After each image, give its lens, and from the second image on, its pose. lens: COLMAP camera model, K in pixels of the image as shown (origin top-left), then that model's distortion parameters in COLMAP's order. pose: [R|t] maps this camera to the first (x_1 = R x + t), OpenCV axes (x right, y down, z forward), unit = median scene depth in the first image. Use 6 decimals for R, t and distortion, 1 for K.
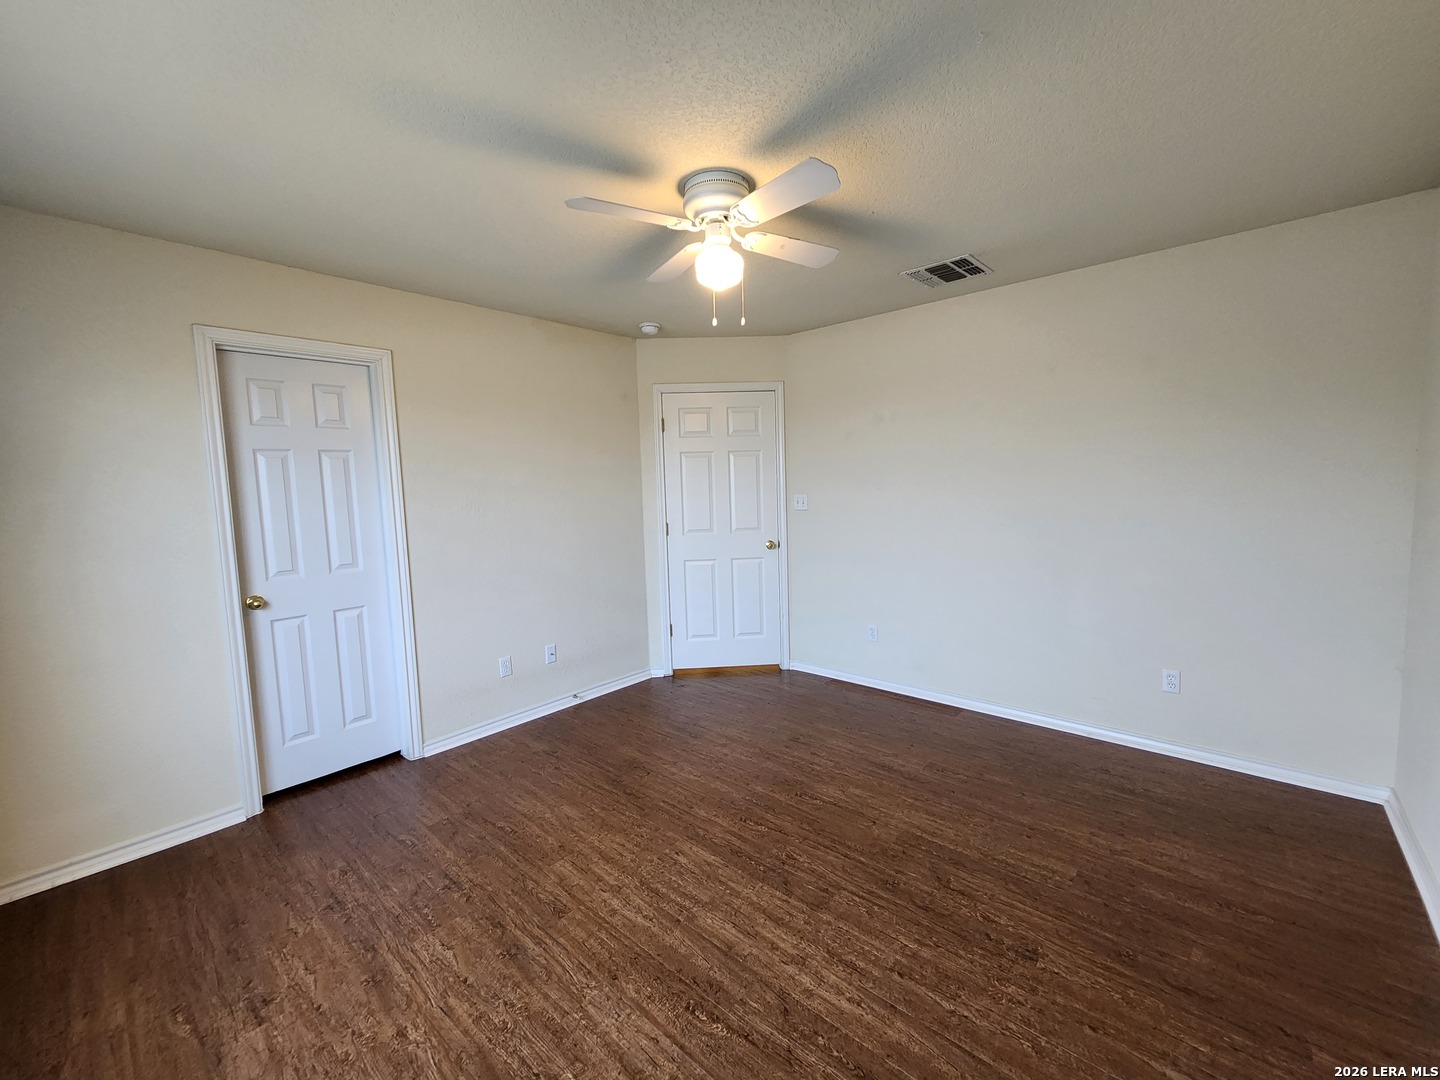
lens RADIAL K [[587.1, 0, 713.3], [0, 587.1, 531.1], [0, 0, 1]] dist [0.002313, -0.001852]
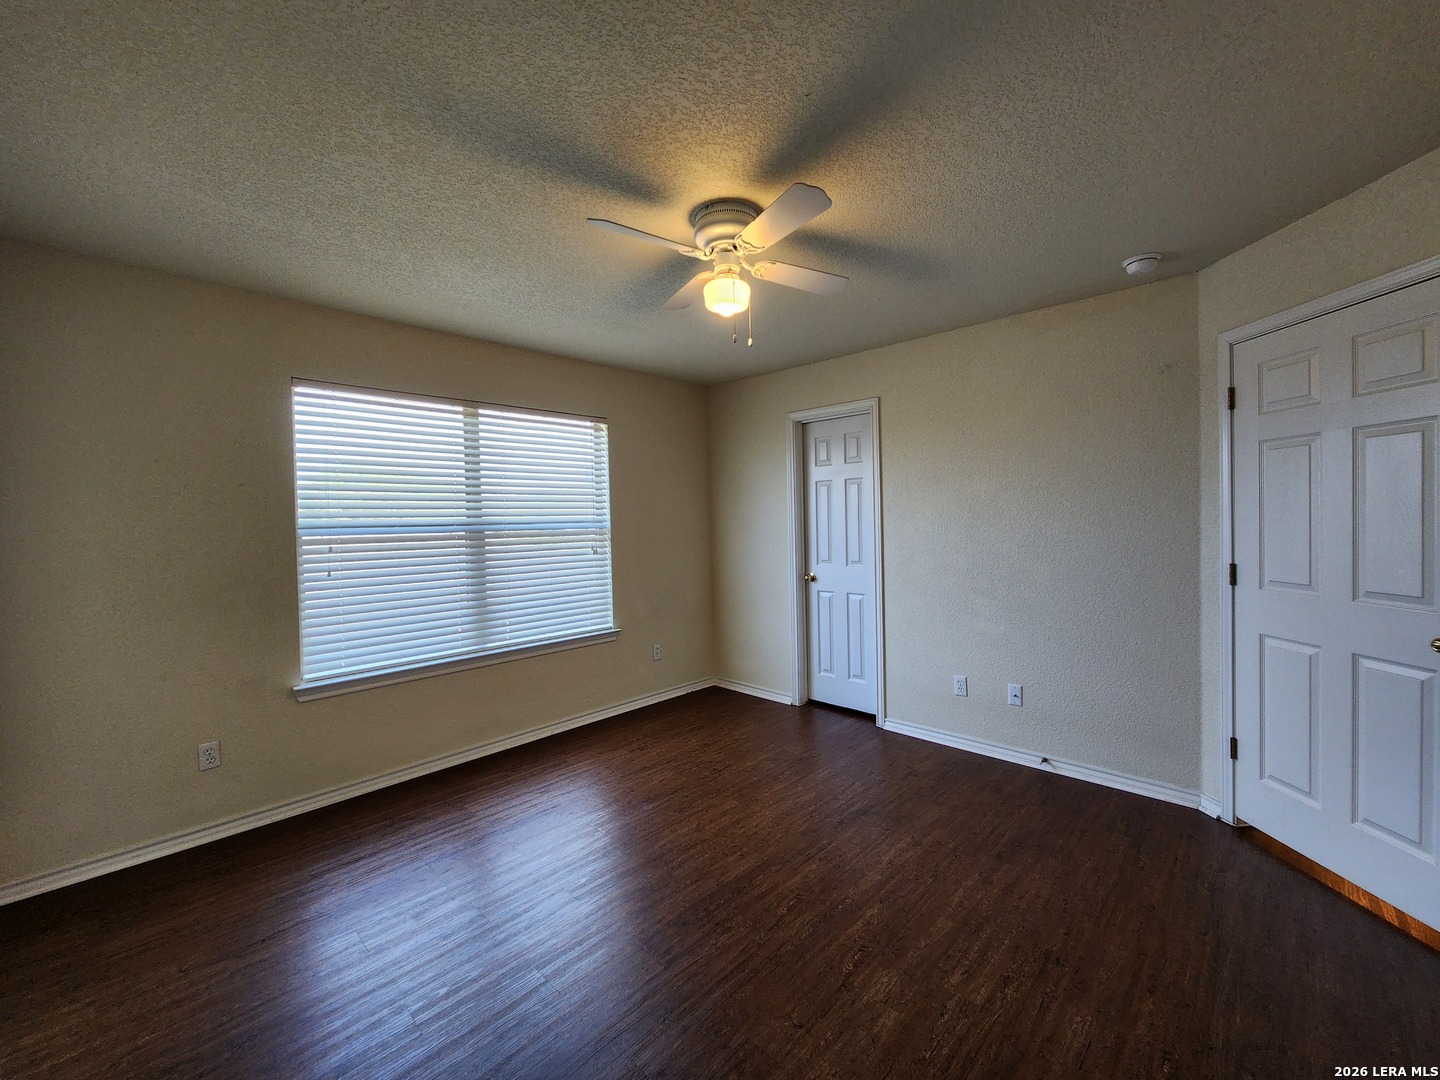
lens RADIAL K [[587.1, 0, 748.7], [0, 587.1, 531.5], [0, 0, 1]] dist [0.002313, -0.001852]
pose [[-0.009640, 0.051738, -0.998614, 0.692552], [-0.059467, 0.996863, 0.052221, -0.065292], [0.998184, 0.059888, -0.006533, 0.703666]]
